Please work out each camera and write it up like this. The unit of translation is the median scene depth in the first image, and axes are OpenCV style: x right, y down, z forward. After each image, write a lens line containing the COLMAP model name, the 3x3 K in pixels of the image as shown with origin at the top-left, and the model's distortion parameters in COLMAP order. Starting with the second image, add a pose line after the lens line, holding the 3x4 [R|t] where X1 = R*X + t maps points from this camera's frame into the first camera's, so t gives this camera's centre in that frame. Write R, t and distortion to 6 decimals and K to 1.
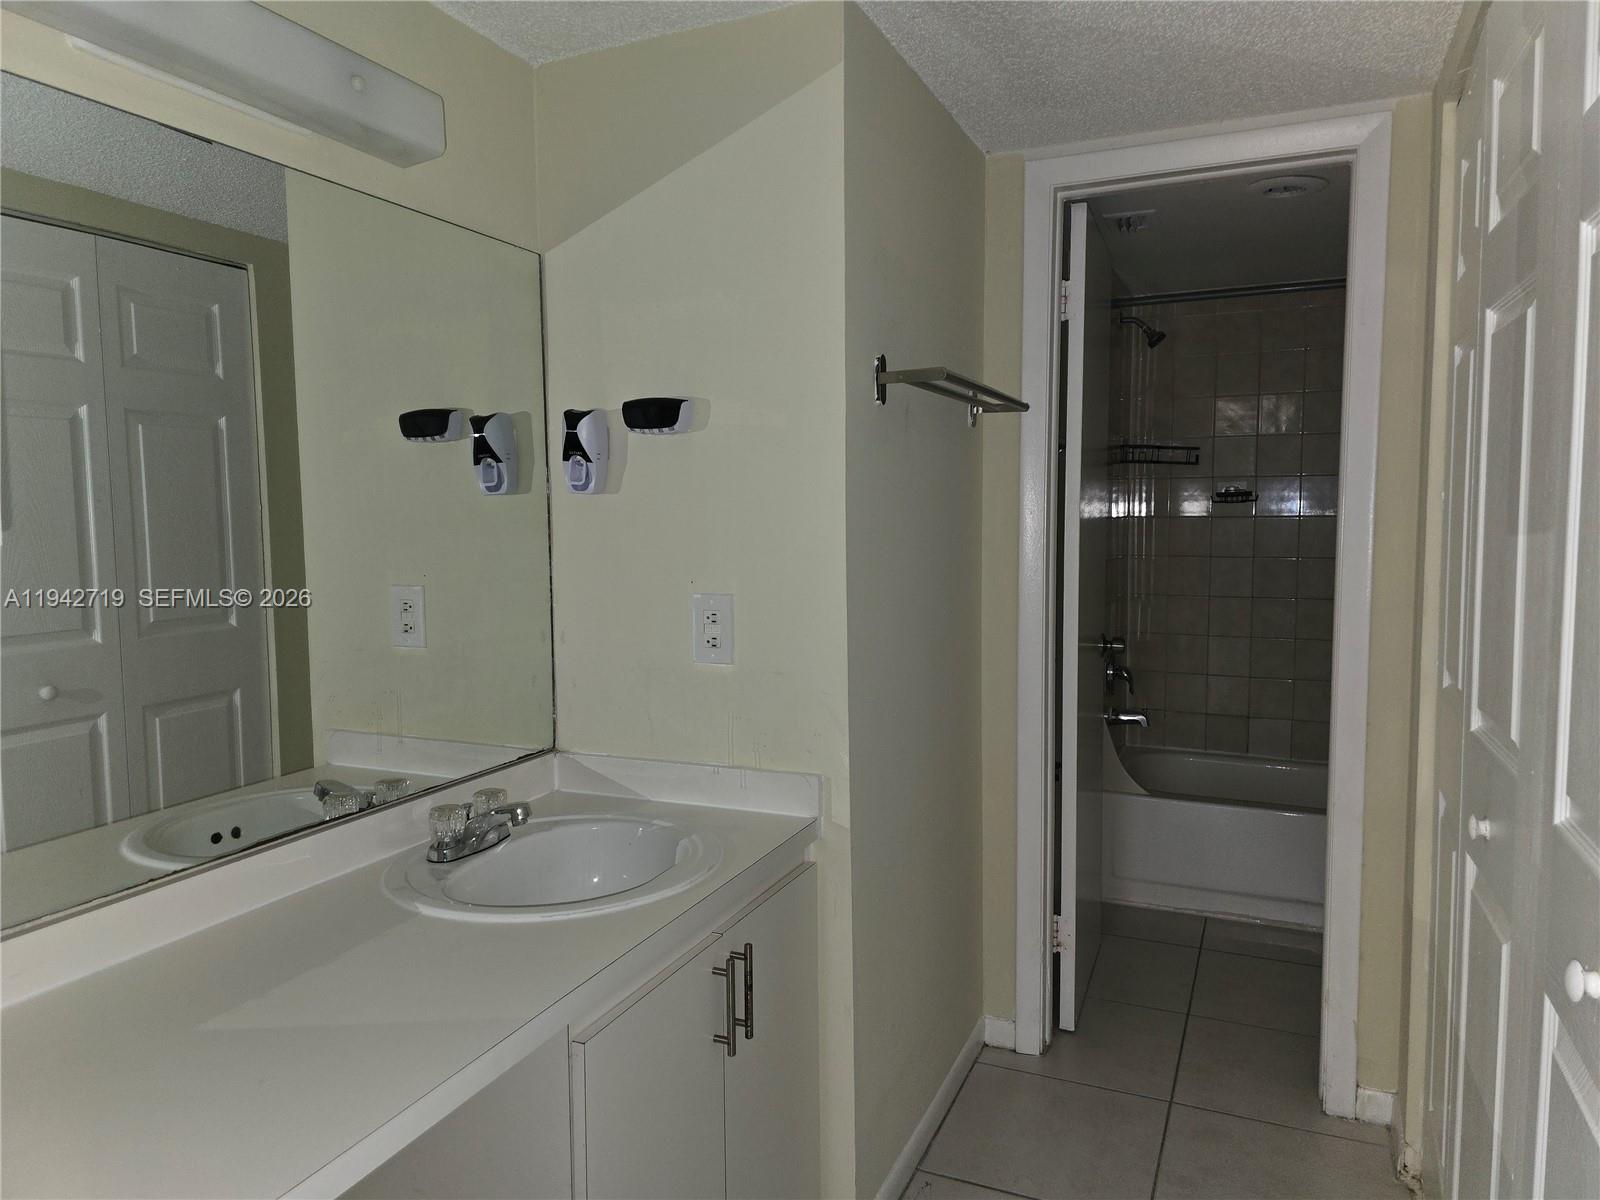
lens RADIAL K [[1079.4, 0, 803.1], [0, 1079.4, 587.6], [0, 0, 1]] dist [0.075645, -0.102034]
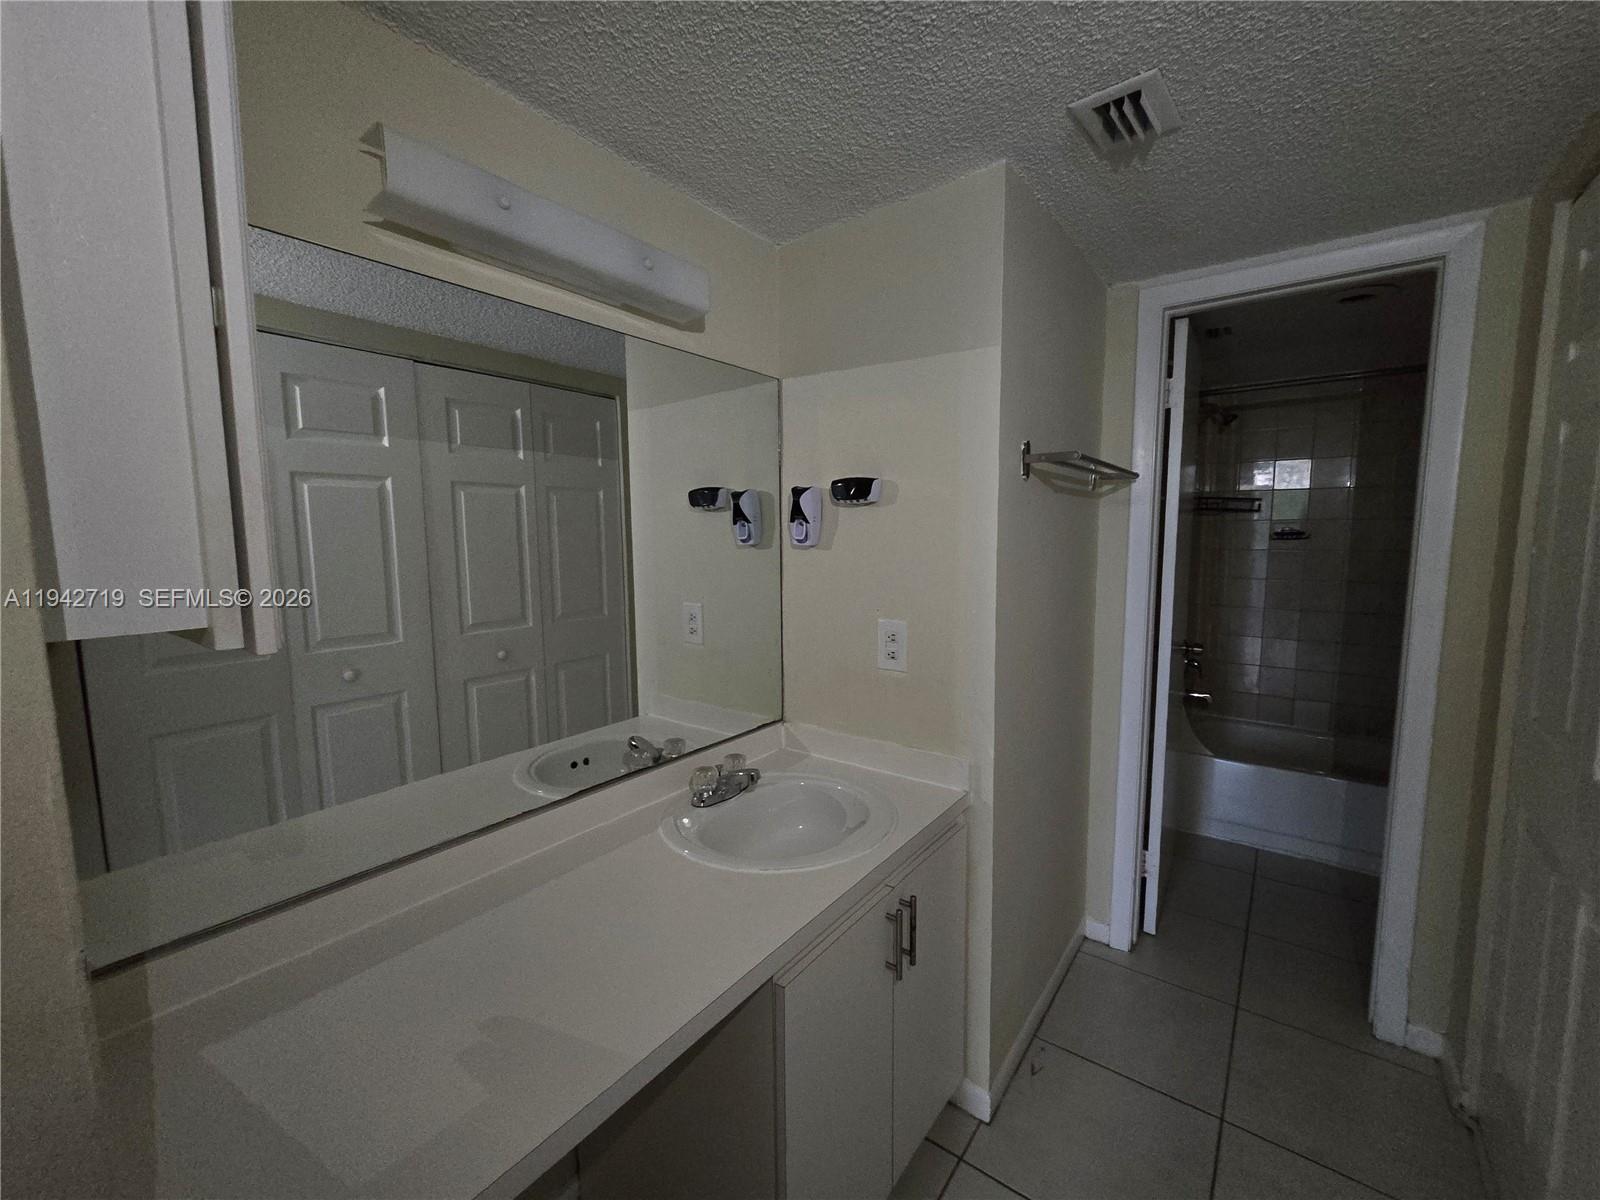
lens RADIAL K [[653.3, 0, 800.0], [0, 653.3, 600.0], [0, 0, 1]] dist [-0.003288, -0.000382]
pose [[0.972779, 0.024389, -0.230450, -0.007368], [-0.016787, 0.999250, 0.034891, -0.041895], [0.231128, -0.030073, 0.972459, 0.149613]]
